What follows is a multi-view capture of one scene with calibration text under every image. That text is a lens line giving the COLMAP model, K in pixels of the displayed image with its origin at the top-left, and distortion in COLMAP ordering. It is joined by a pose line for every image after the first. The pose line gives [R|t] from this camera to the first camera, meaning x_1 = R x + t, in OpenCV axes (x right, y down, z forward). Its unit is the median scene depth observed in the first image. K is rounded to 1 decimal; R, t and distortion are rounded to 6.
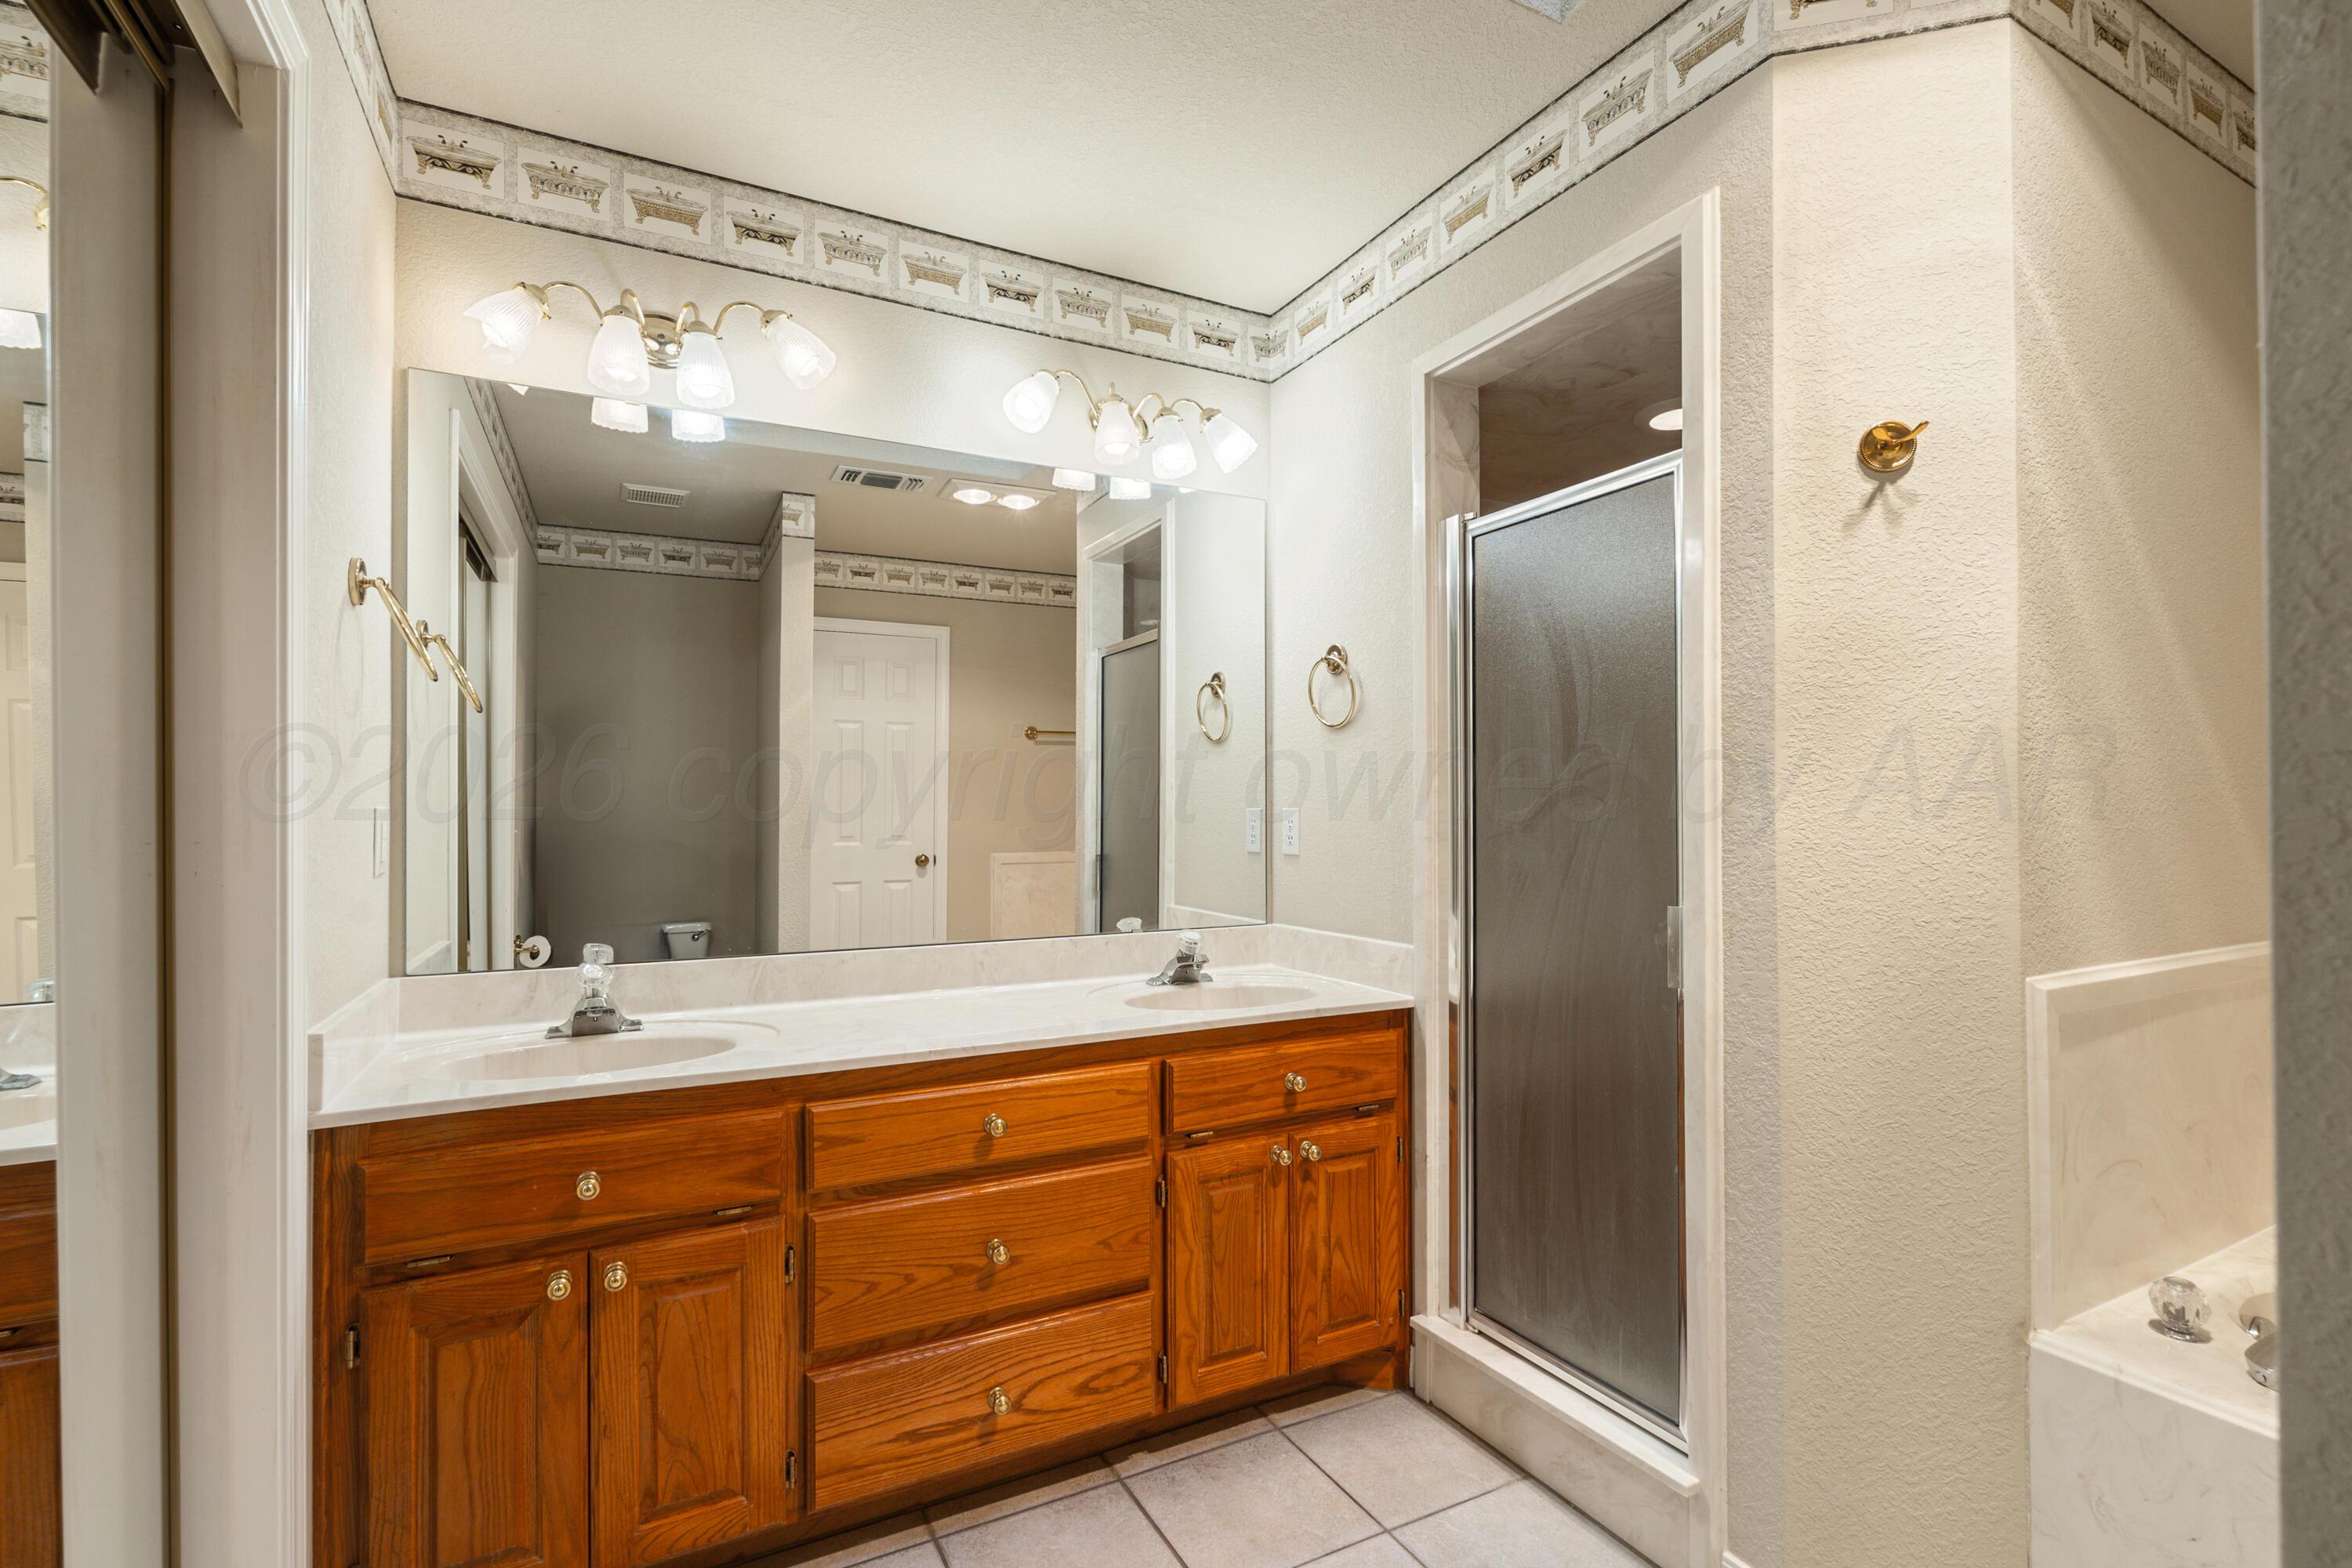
lens RADIAL K [[1068.0, 0, 1174.1], [0, 1068.0, 804.9], [0, 0, 1]] dist [-0.000156, 0.000200]
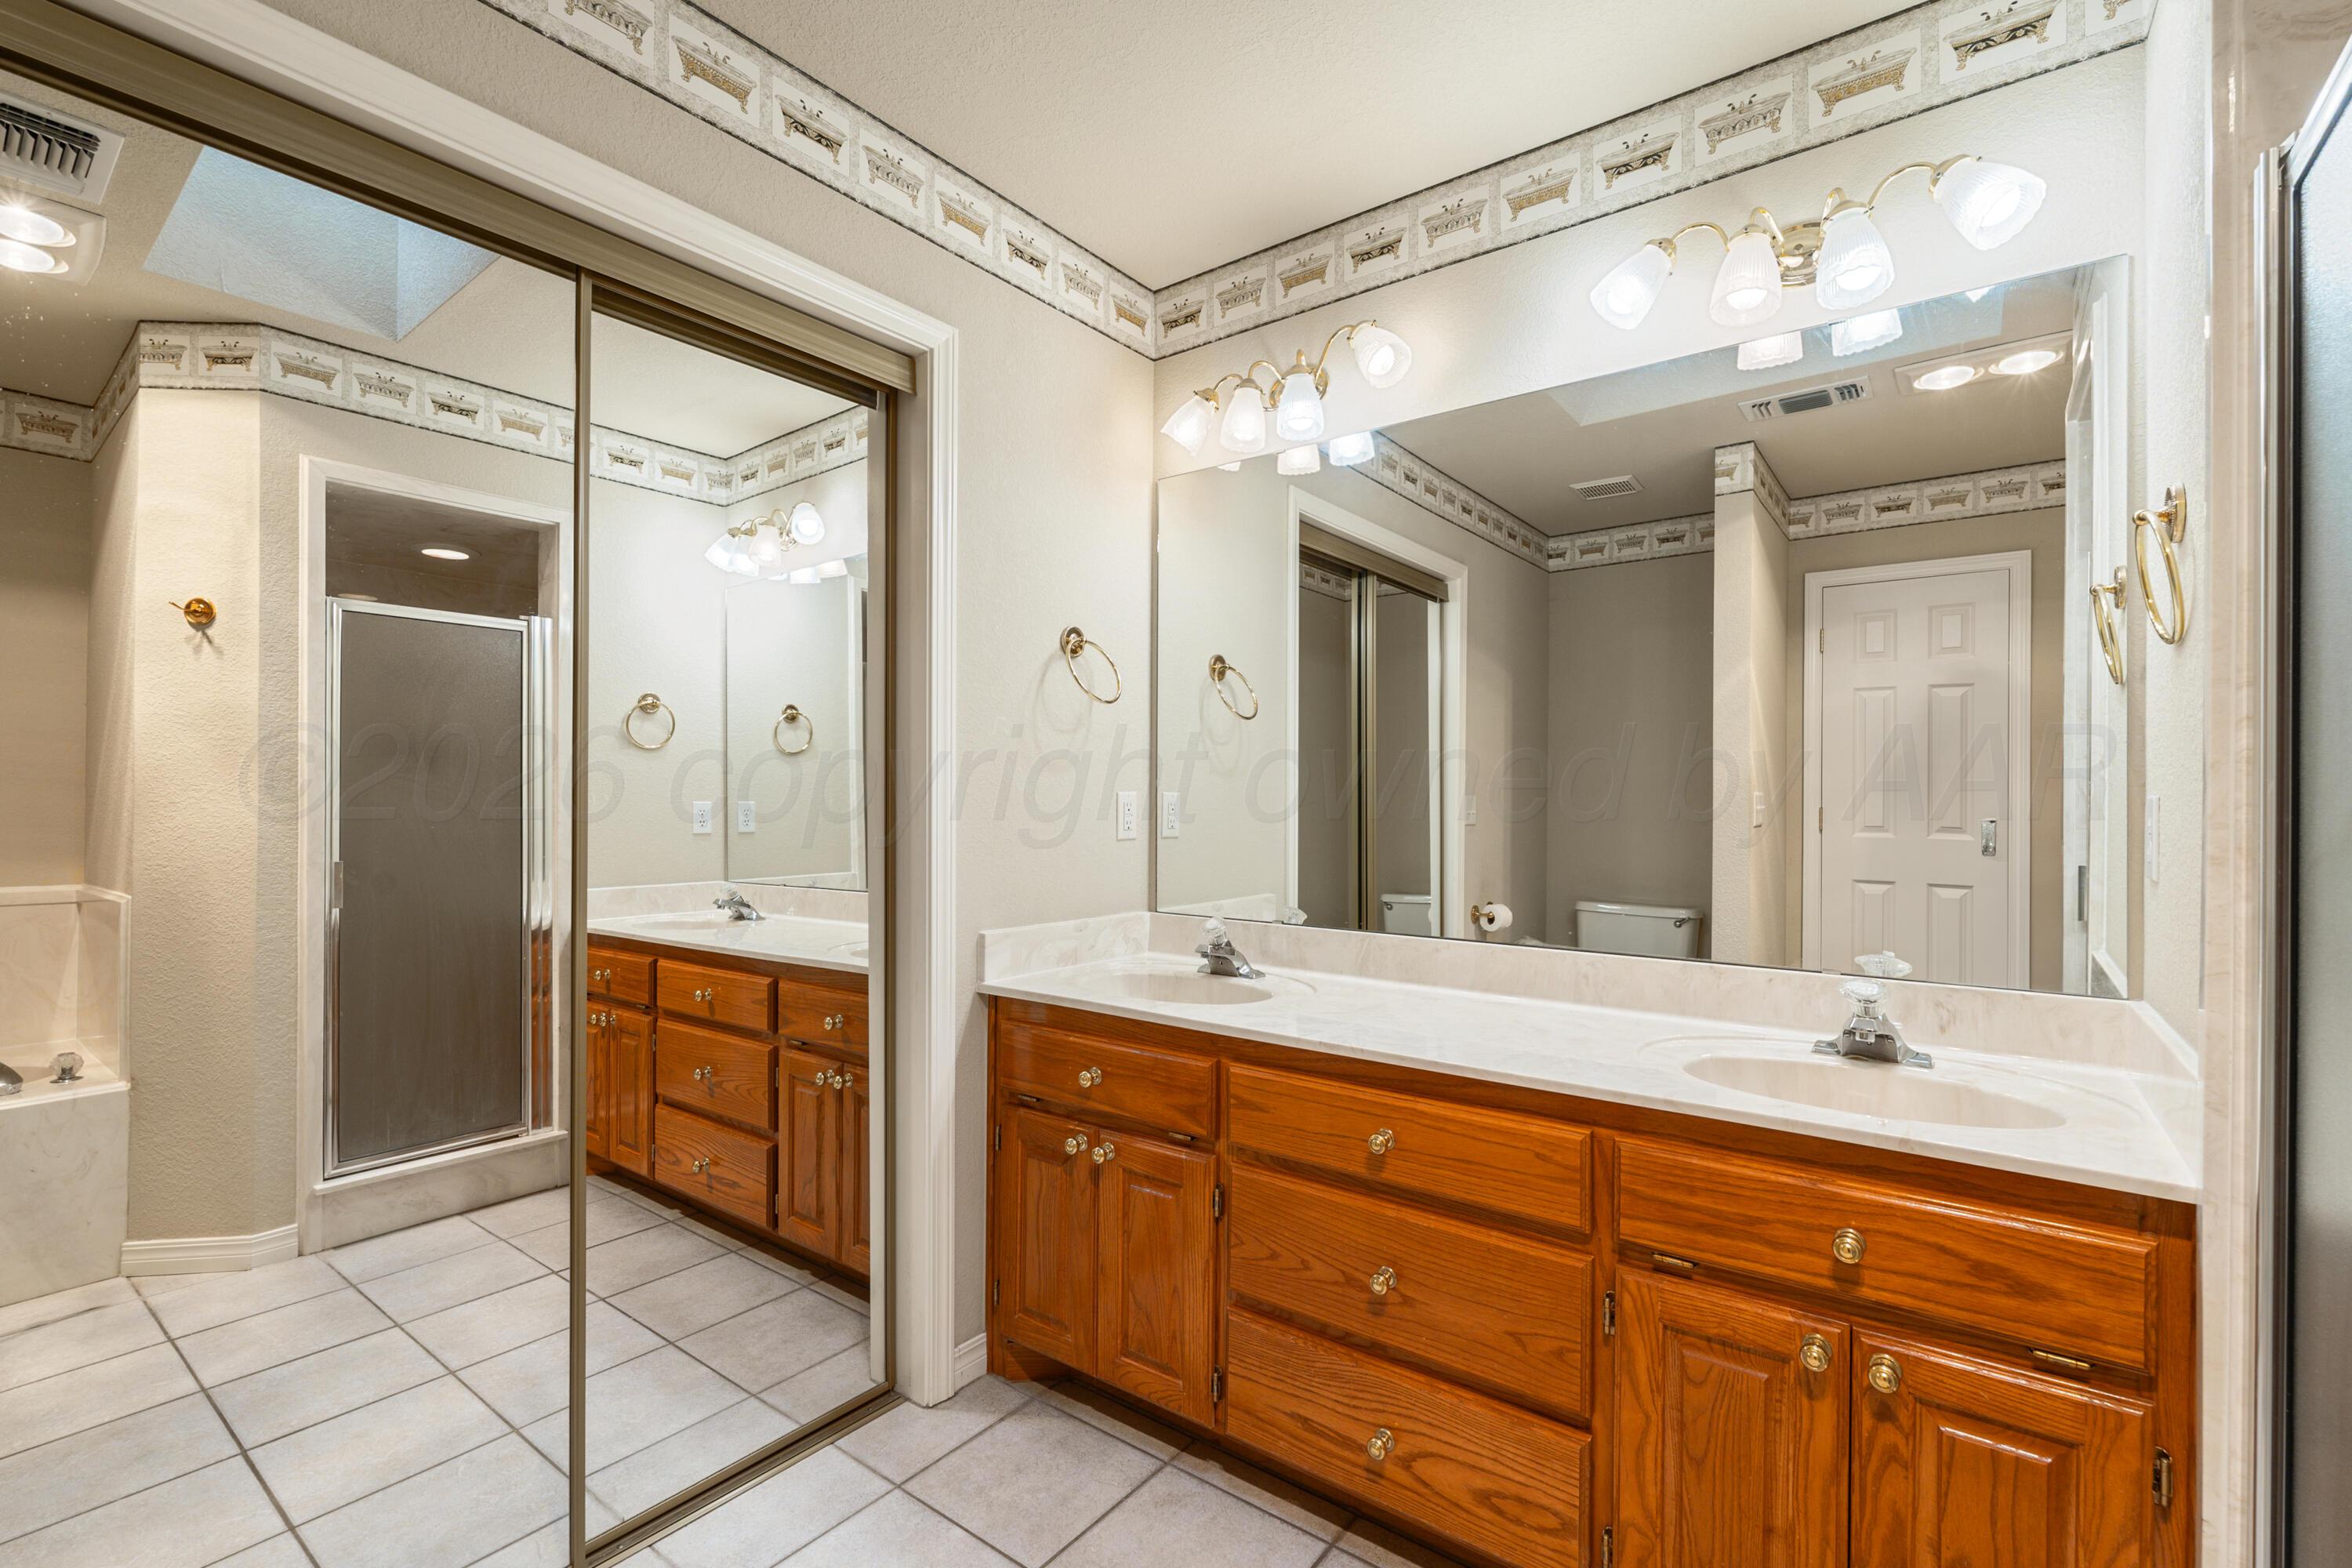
lens RADIAL K [[1032.0, 0, 1172.2], [0, 1032.0, 792.4], [0, 0, 1]] dist [0.000512, -0.000079]
pose [[0.425417, 0.001982, -0.904995, 0.487155], [0.001483, 0.999995, 0.002888, -0.001232], [0.904996, -0.002571, 0.425412, 0.405566]]
